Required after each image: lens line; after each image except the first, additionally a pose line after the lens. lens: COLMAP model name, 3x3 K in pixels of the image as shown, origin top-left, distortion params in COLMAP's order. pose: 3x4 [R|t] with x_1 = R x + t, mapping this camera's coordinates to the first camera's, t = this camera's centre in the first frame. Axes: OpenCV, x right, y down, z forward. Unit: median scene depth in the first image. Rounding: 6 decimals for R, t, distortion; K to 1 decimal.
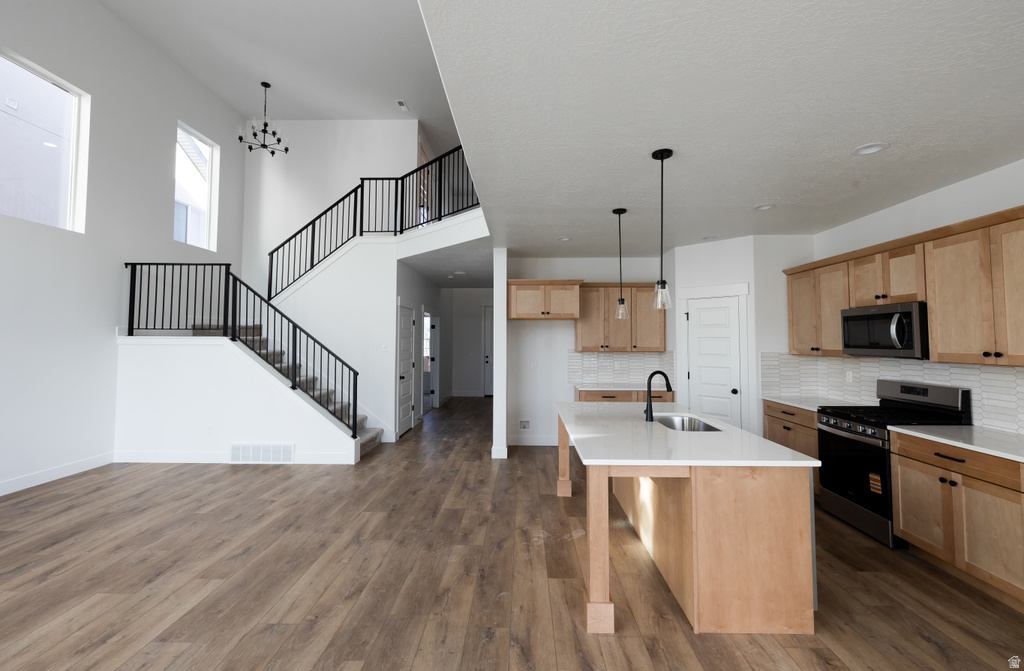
lens RADIAL K [[434.0, 0, 516.9], [0, 434.0, 318.3], [0, 0, 1]] dist [0.001906, -0.001731]
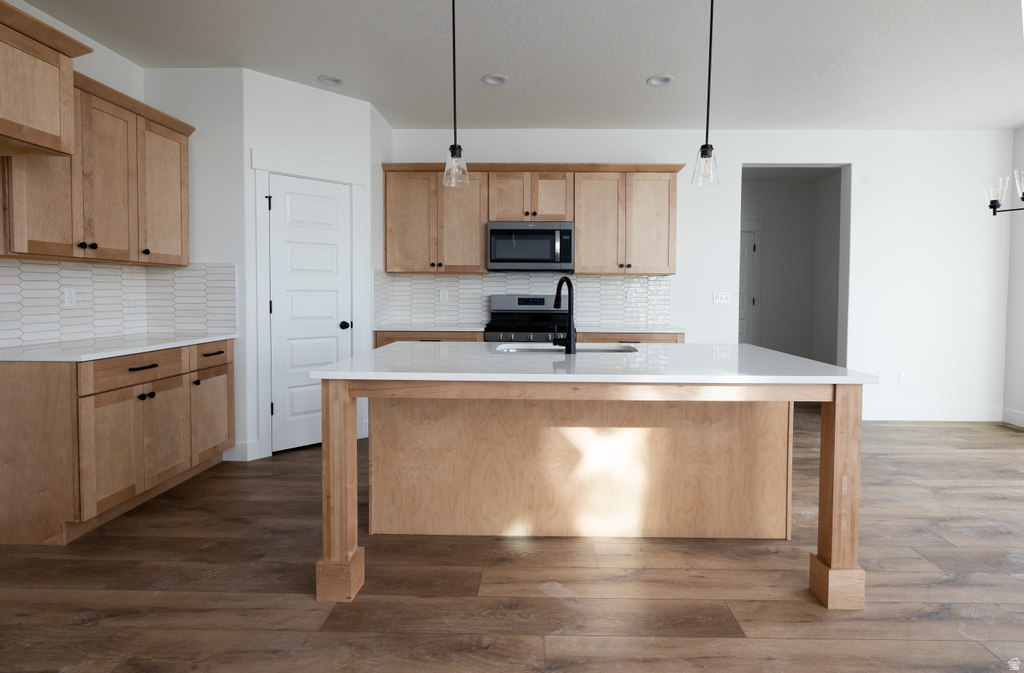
lens RADIAL K [[522.3, 0, 530.2], [0, 522.3, 306.7], [0, 0, 1]] dist [-0.003393, 0.000917]
pose [[0.000290, -0.032905, 0.999458, -0.440275], [-0.055794, 0.997901, 0.032870, 0.135035], [-0.998442, -0.055773, -0.001546, 0.998687]]
